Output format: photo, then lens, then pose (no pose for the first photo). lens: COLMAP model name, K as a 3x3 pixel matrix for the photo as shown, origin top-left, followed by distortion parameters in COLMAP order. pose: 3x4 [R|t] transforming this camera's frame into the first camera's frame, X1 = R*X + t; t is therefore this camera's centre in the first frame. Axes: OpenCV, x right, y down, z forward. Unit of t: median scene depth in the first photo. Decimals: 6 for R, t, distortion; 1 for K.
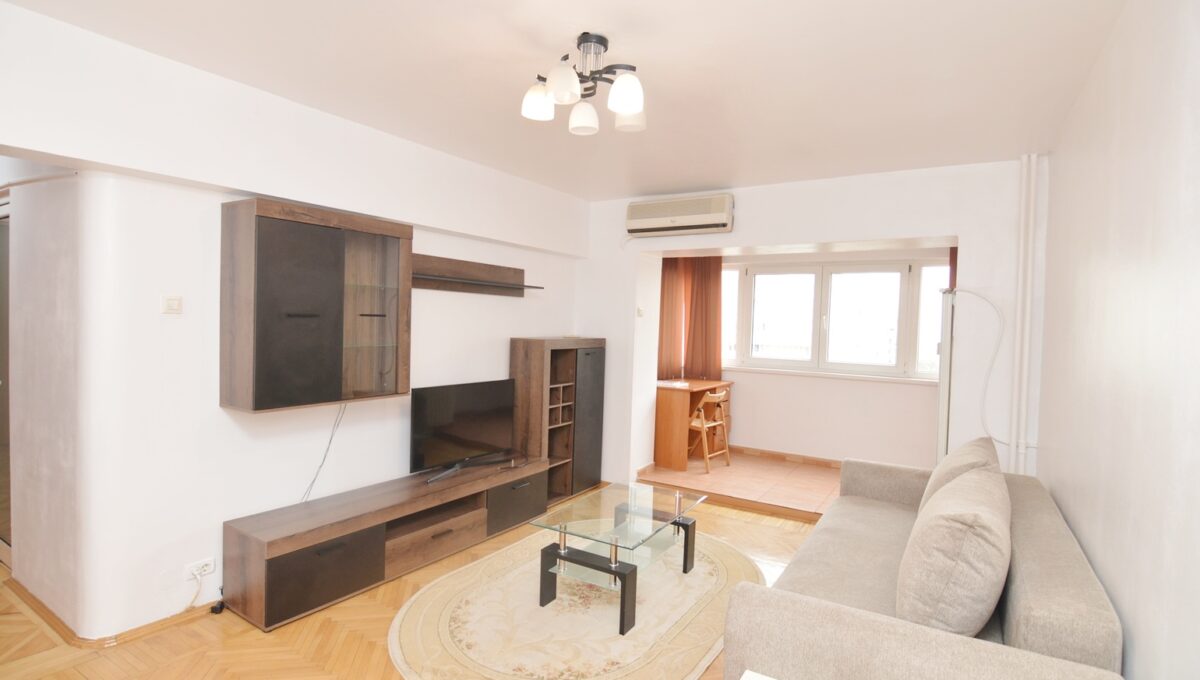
lens RADIAL K [[589.0, 0, 595.7], [0, 589.0, 339.5], [0, 0, 1]] dist [-0.005037, -0.011073]
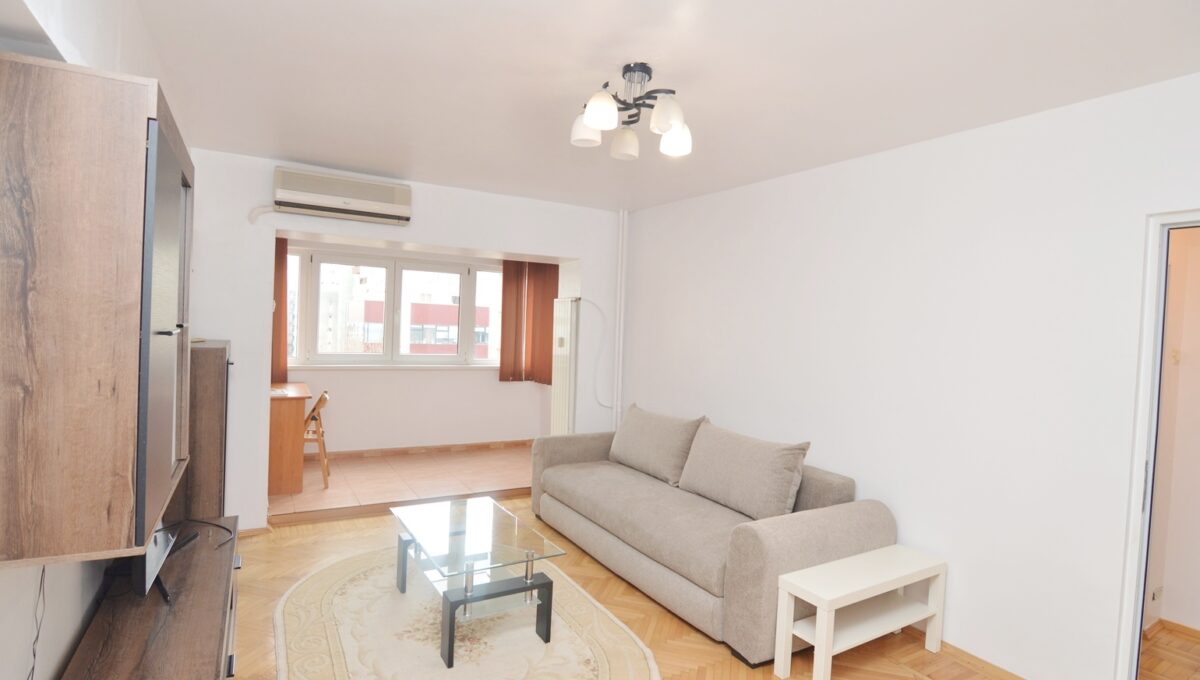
lens RADIAL K [[589.0, 0, 595.7], [0, 589.0, 339.5], [0, 0, 1]] dist [-0.005037, -0.011073]
pose [[0.462109, -0.030569, 0.886296, -0.645028], [-0.001212, 0.999383, 0.035102, -0.044156], [-0.886822, -0.017295, 0.461787, 0.378255]]
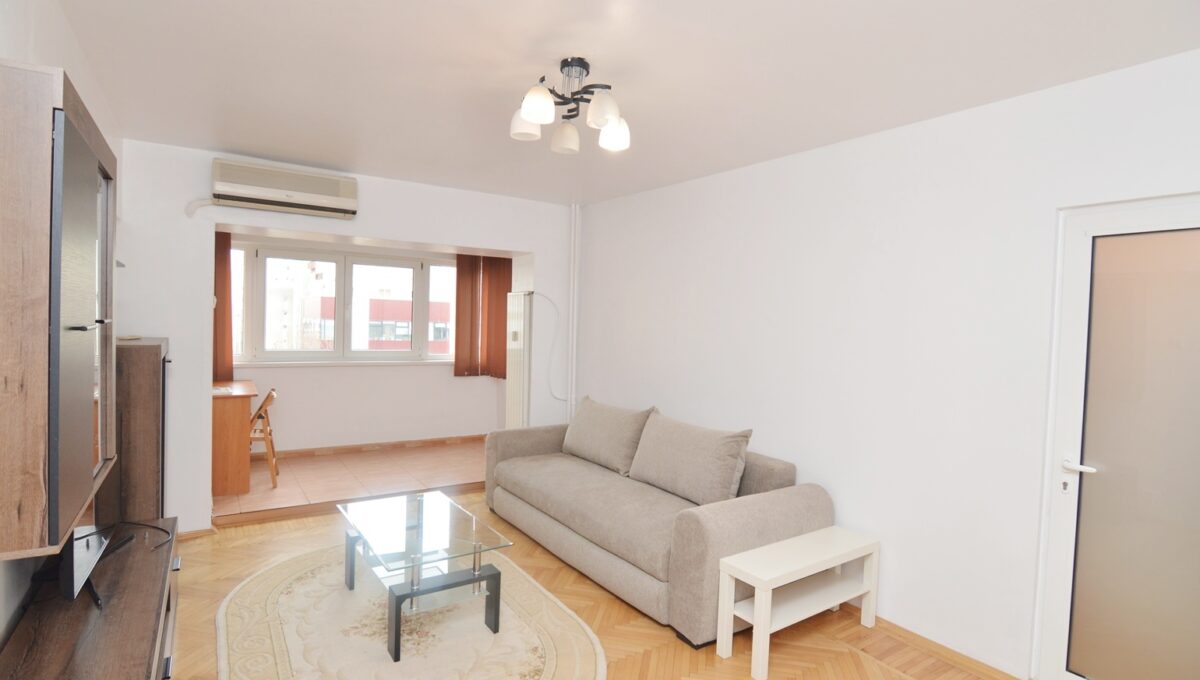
lens RADIAL K [[587.6, 0, 595.4], [0, 587.6, 339.5], [0, 0, 1]] dist [-0.004446, -0.010685]
pose [[0.406355, -0.044259, 0.912643, -0.641054], [0.007908, 0.998959, 0.044925, -0.041496], [-0.913681, -0.011039, 0.406282, 0.350703]]
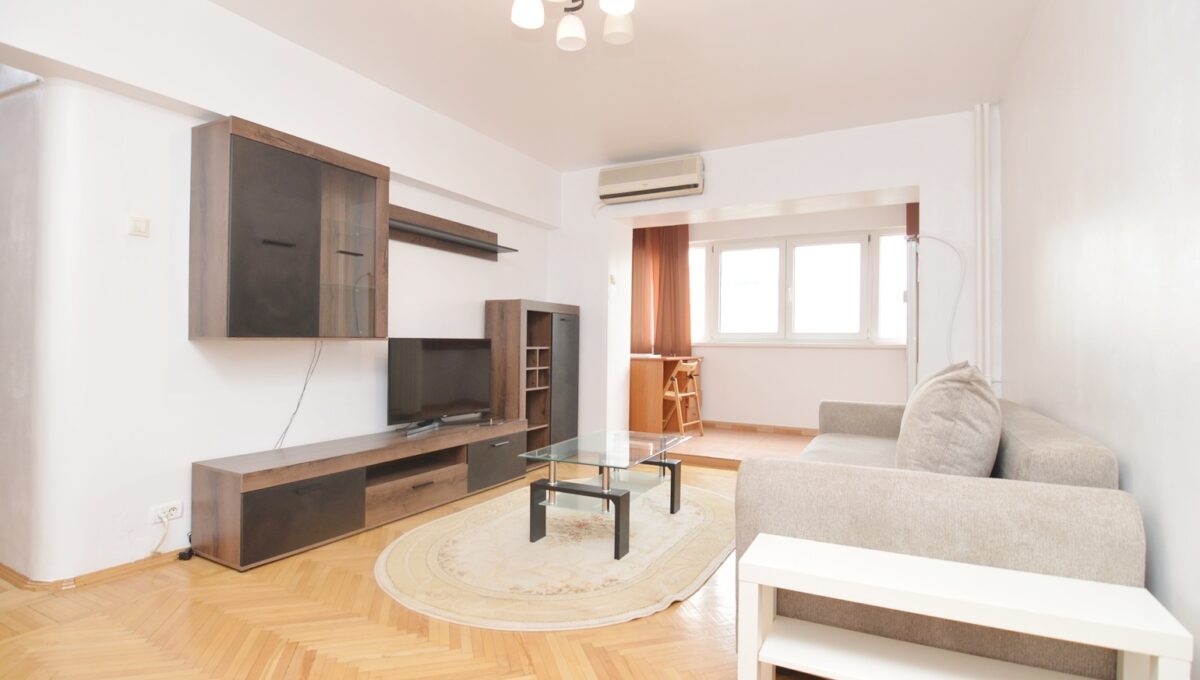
lens RADIAL K [[589.0, 0, 595.7], [0, 589.0, 339.5], [0, 0, 1]] dist [-0.005037, -0.011073]
pose [[0.997155, -0.019631, 0.072776, -0.044779], [0.022079, 0.999212, -0.032982, 0.133886], [-0.072071, 0.034495, 0.996803, 0.006555]]
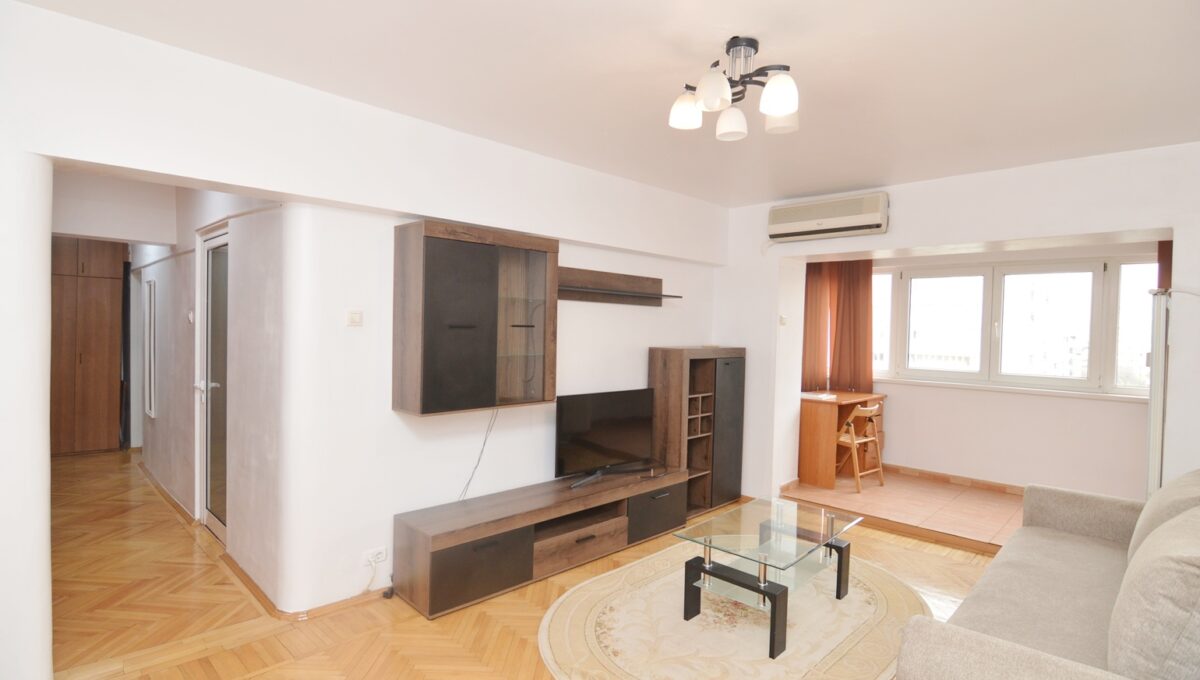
lens RADIAL K [[589.0, 0, 595.7], [0, 589.0, 339.5], [0, 0, 1]] dist [-0.005037, -0.011073]
pose [[0.976245, -0.002899, -0.216649, -0.021694], [-0.000421, 0.999883, -0.015275, -0.000874], [0.216668, 0.015004, 0.976130, -0.000563]]
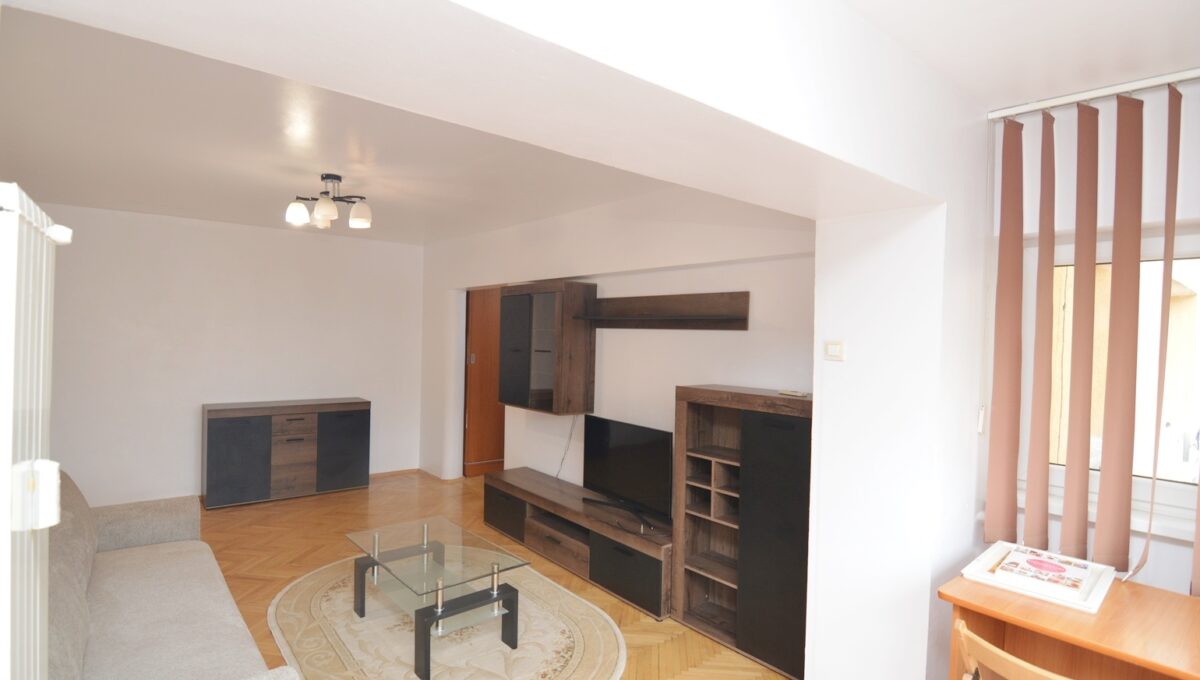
lens RADIAL K [[589.0, 0, 595.7], [0, 589.0, 339.5], [0, 0, 1]] dist [-0.005037, -0.011073]
pose [[-0.313103, -0.027890, -0.949310, 0.850873], [-0.060370, 0.998132, -0.009412, -0.060113], [0.947798, 0.054363, -0.314202, 1.467580]]
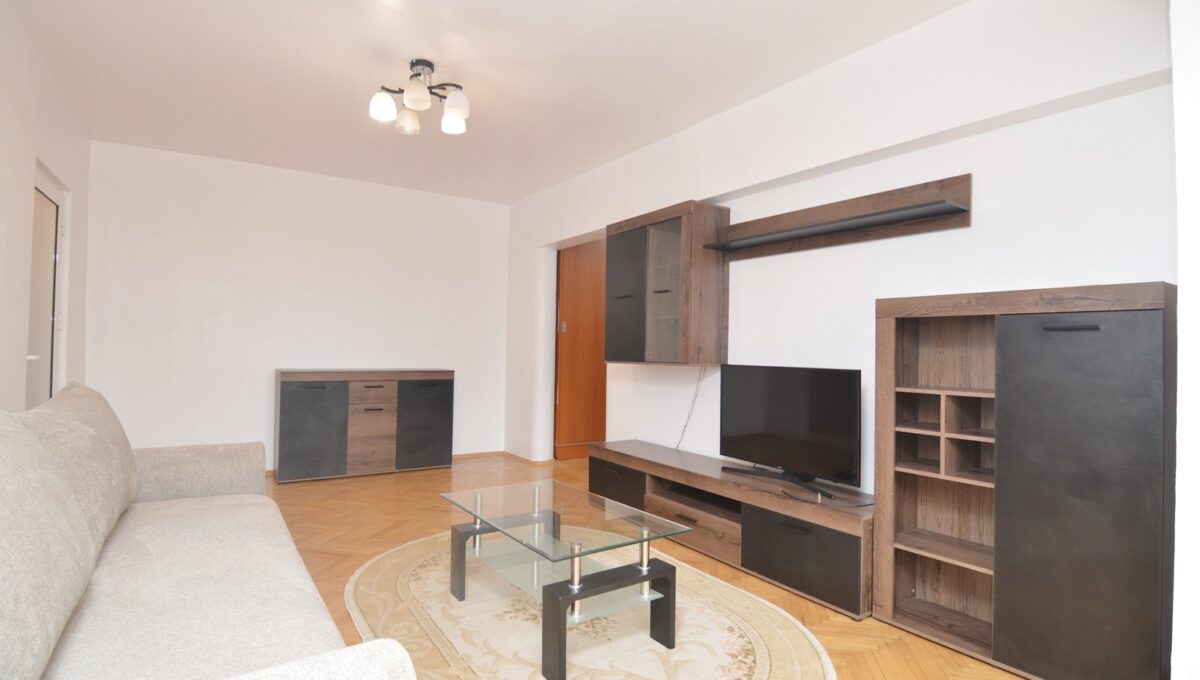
lens RADIAL K [[589.0, 0, 595.7], [0, 589.0, 339.5], [0, 0, 1]] dist [-0.005037, -0.011073]
pose [[-0.407951, -0.049584, -0.911656, 0.674258], [-0.056417, 0.997985, -0.029033, 0.087771], [0.911259, 0.039589, -0.409927, 1.277461]]
